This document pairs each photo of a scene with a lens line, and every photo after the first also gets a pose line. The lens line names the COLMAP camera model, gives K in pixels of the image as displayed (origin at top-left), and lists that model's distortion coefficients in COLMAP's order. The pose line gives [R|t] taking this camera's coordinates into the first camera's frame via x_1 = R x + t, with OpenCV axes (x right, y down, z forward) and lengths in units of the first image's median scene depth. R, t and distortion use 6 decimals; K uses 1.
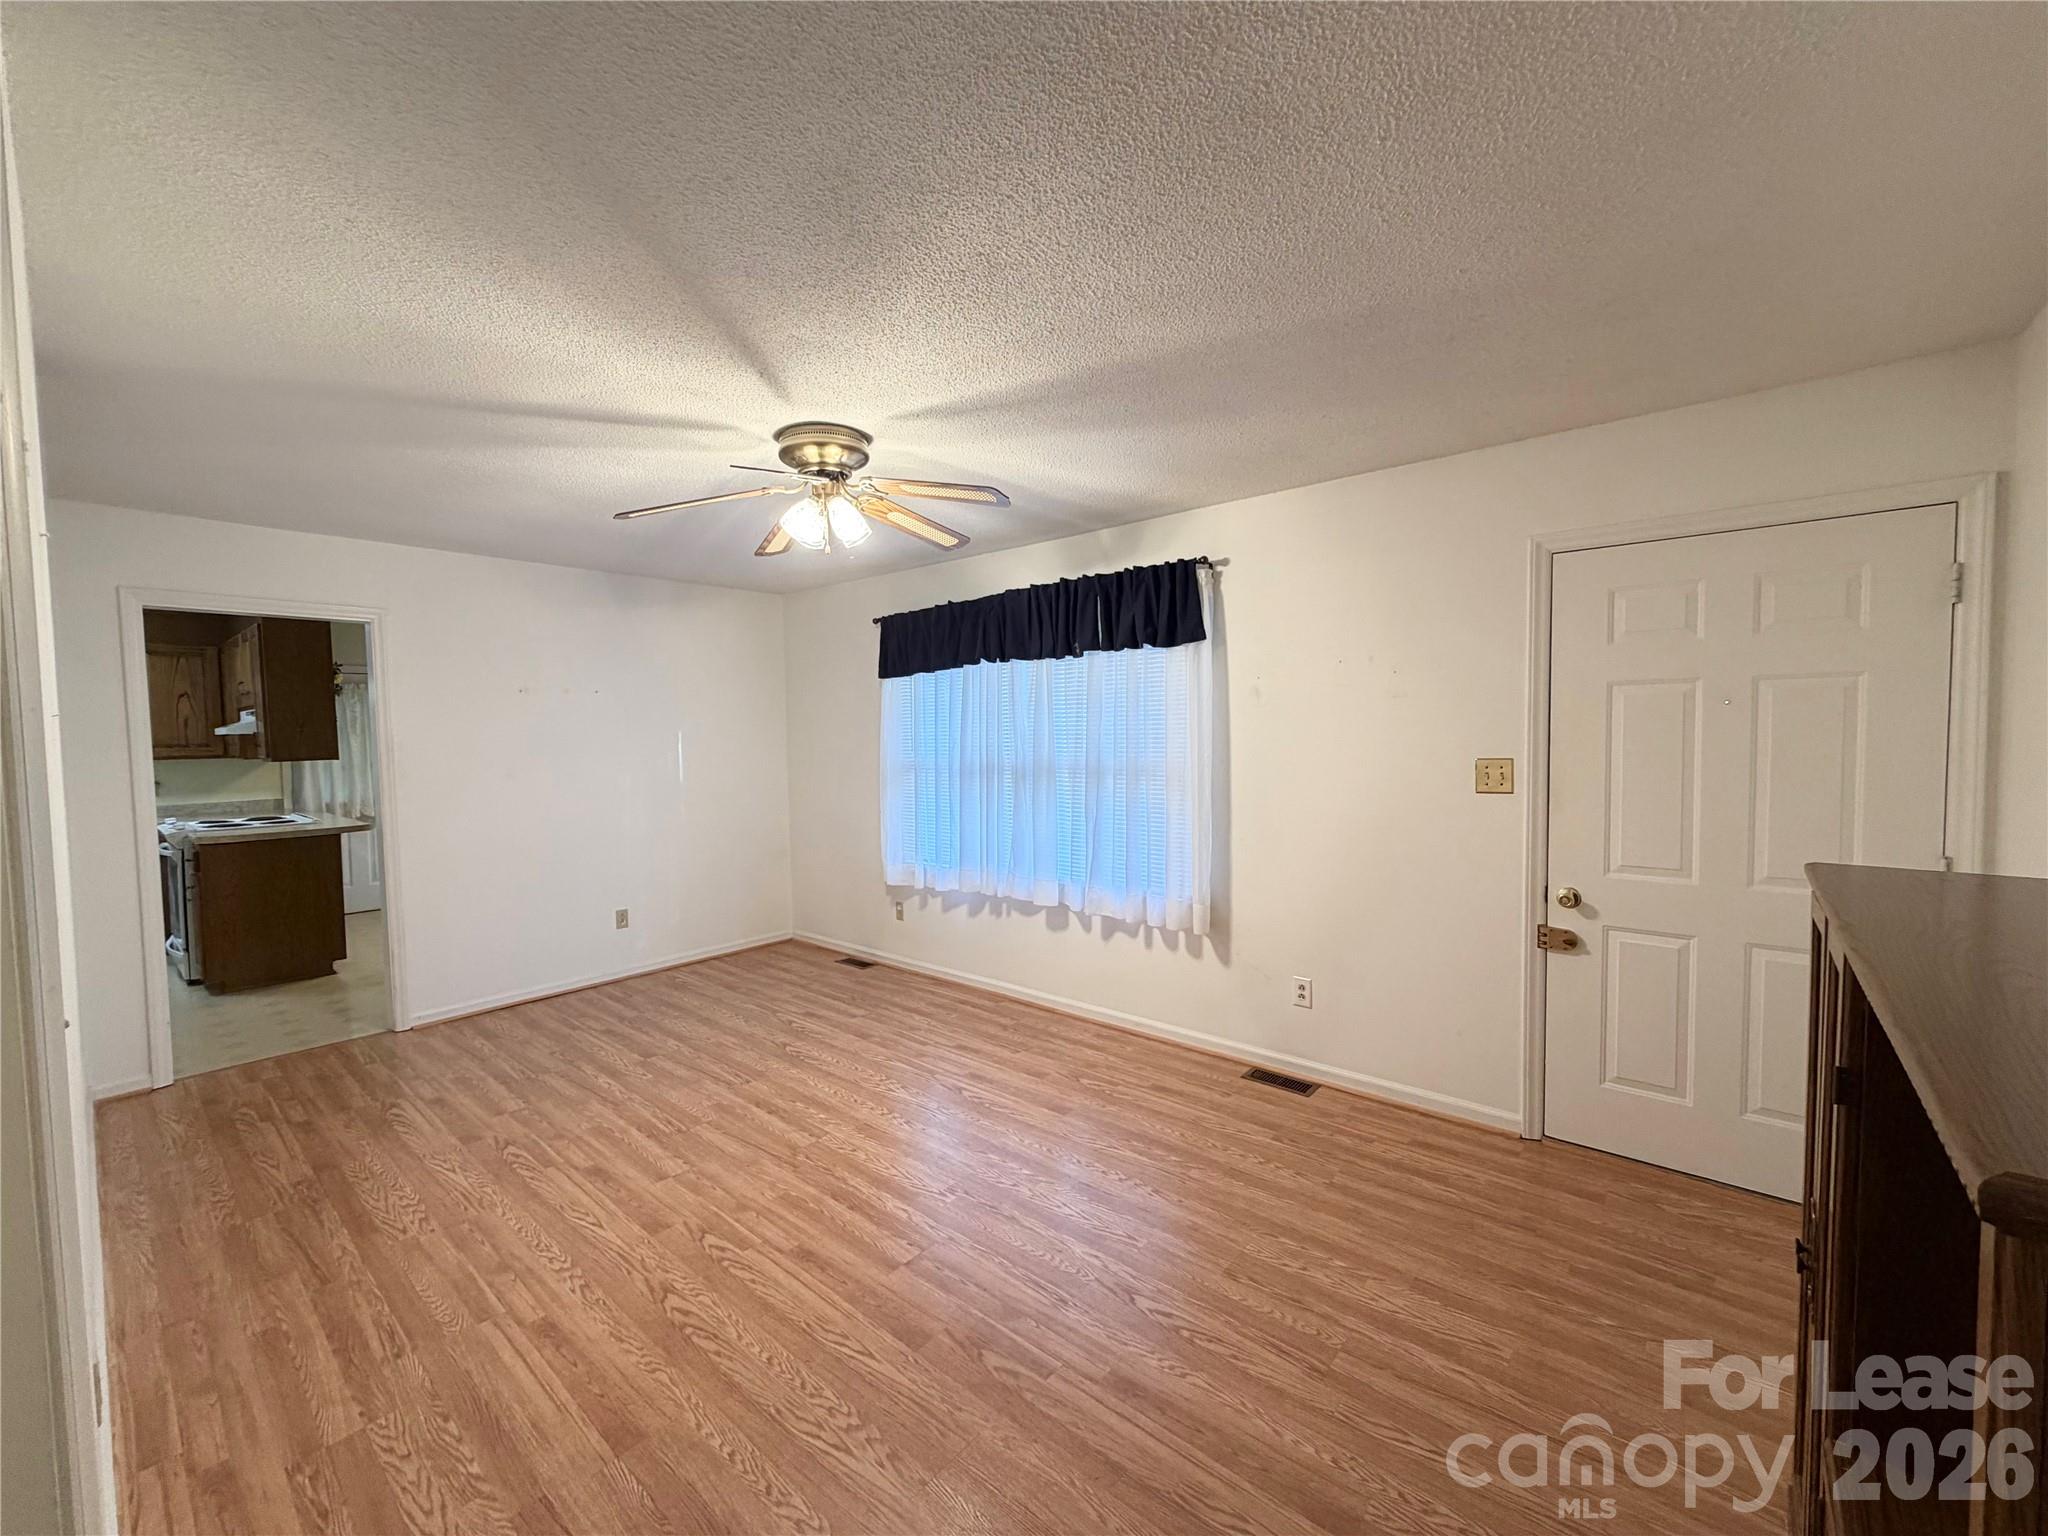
lens RADIAL K [[821.3, 0, 993.3], [0, 821.3, 763.6], [0, 0, 1]] dist [0.000296, 0.000337]
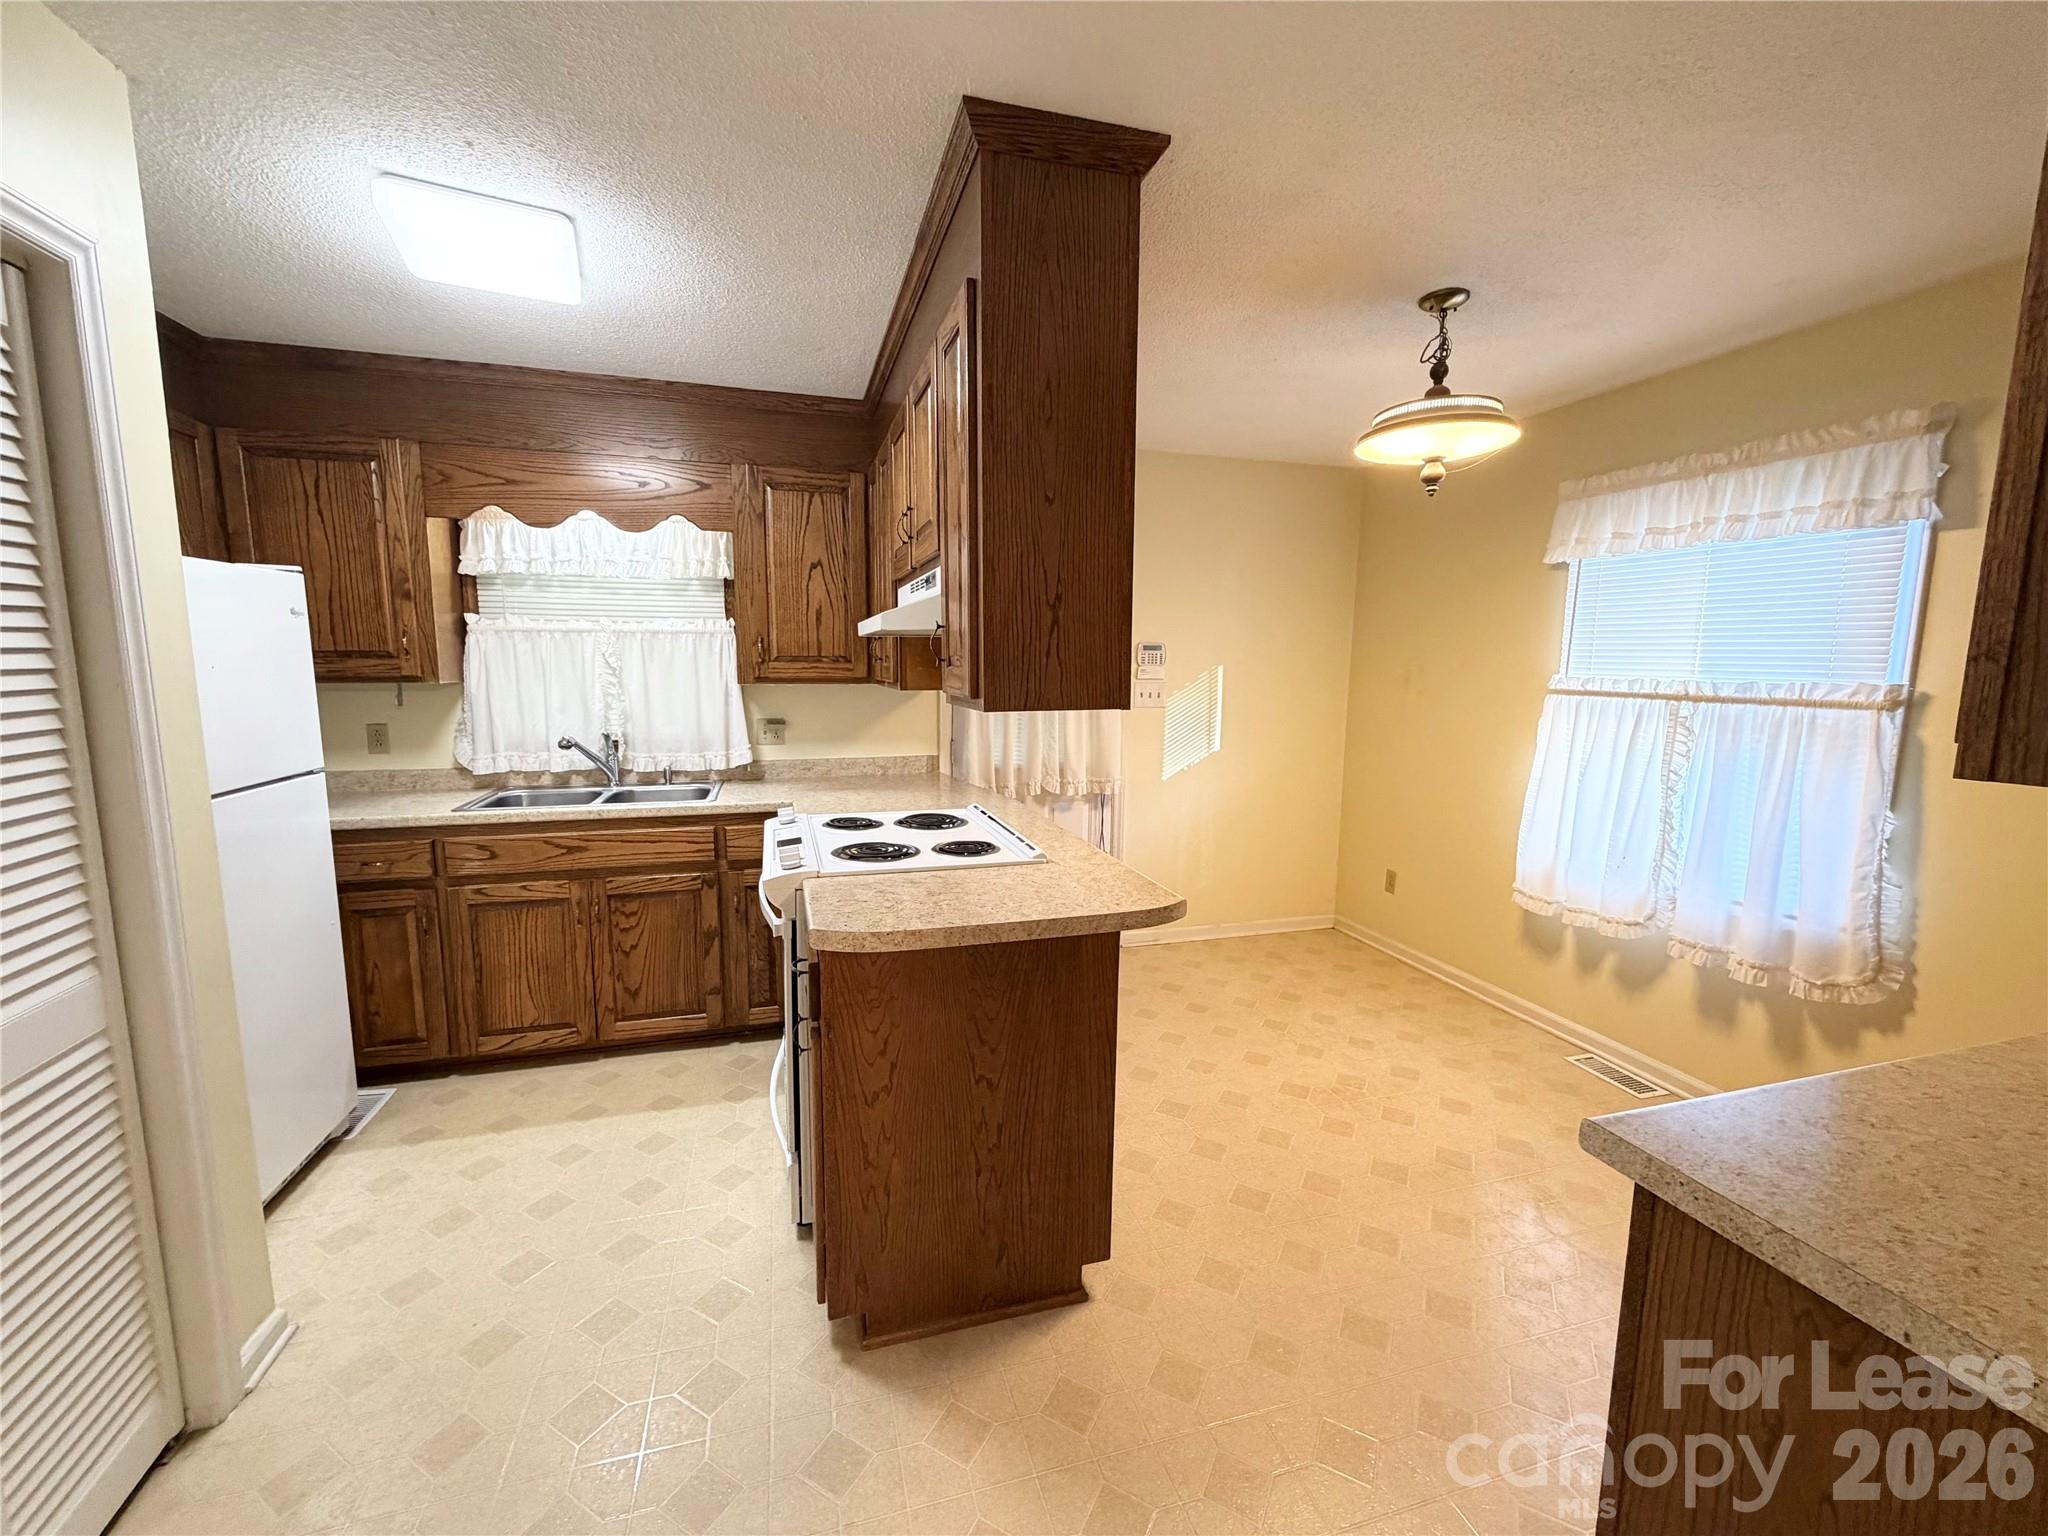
lens RADIAL K [[821.3, 0, 1022.9], [0, 821.3, 770.1], [0, 0, 1]] dist [0.000296, 0.000337]
pose [[0.850420, 0.099829, -0.516546, -0.569411], [-0.052969, 0.993090, 0.104721, -0.011581], [0.523431, -0.061695, 0.849832, 0.596257]]
